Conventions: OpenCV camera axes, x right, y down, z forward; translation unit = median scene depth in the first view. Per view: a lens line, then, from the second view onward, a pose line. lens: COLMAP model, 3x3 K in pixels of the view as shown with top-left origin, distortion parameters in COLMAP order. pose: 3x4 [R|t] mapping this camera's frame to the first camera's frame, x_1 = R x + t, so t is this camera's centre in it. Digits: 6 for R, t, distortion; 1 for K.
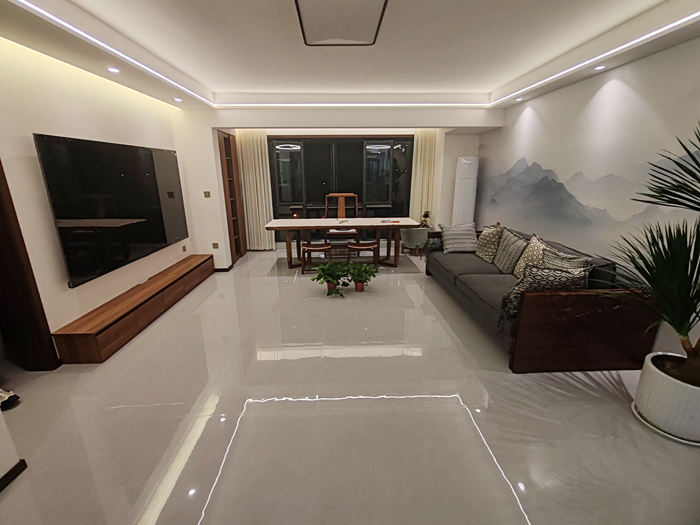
lens RADIAL K [[316.1, 0, 348.4], [0, 316.1, 259.1], [0, 0, 1]] dist [0.000426, 0.000261]
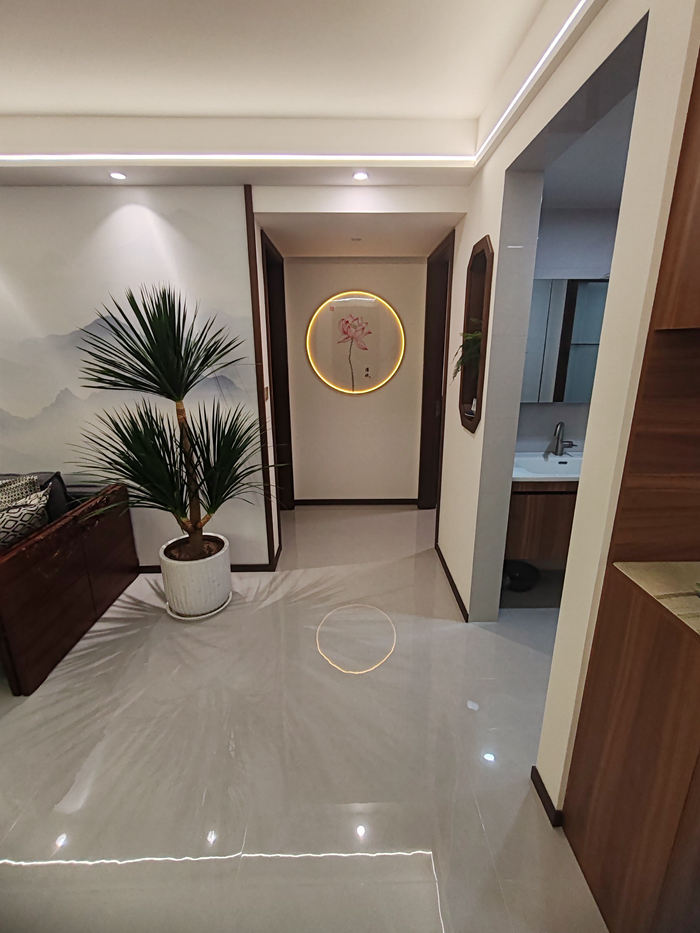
lens RADIAL K [[421.3, 0, 352.7], [0, 421.3, 463.4], [0, 0, 1]] dist [0.000426, 0.000261]
pose [[0.020163, -0.263460, 0.964459, -0.109740], [0.271827, 0.929762, 0.248299, -0.073691], [-0.962135, 0.257159, 0.090362, 0.257758]]
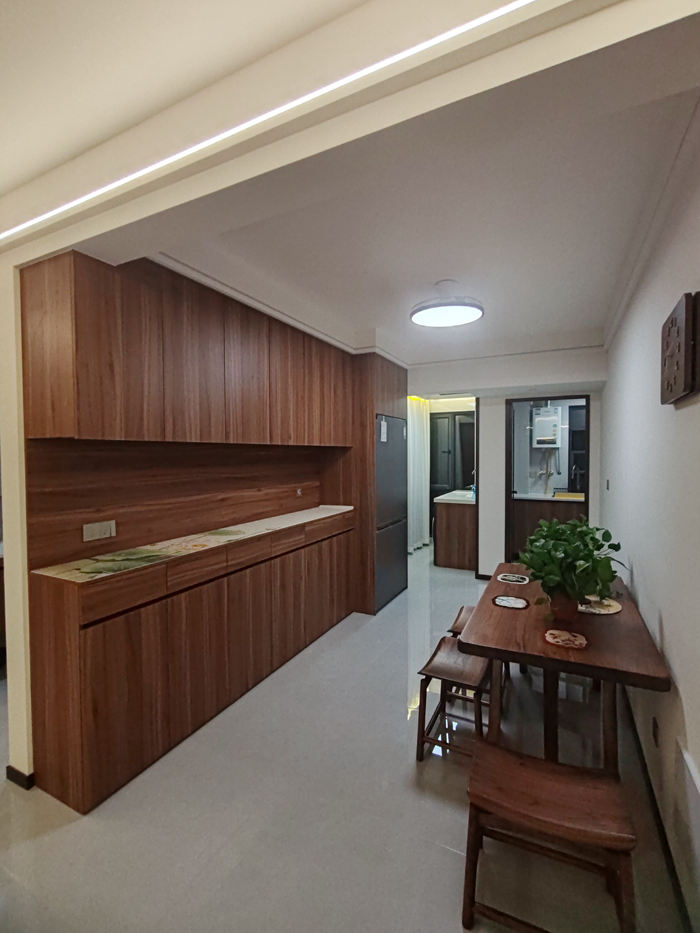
lens RADIAL K [[421.3, 0, 352.7], [0, 421.3, 463.4], [0, 0, 1]] dist [0.000426, 0.000261]
pose [[-0.878420, -0.004767, 0.477867, -0.598998], [0.133901, 0.957441, 0.255689, -0.093627], [-0.458748, 0.288589, -0.840397, 0.383951]]
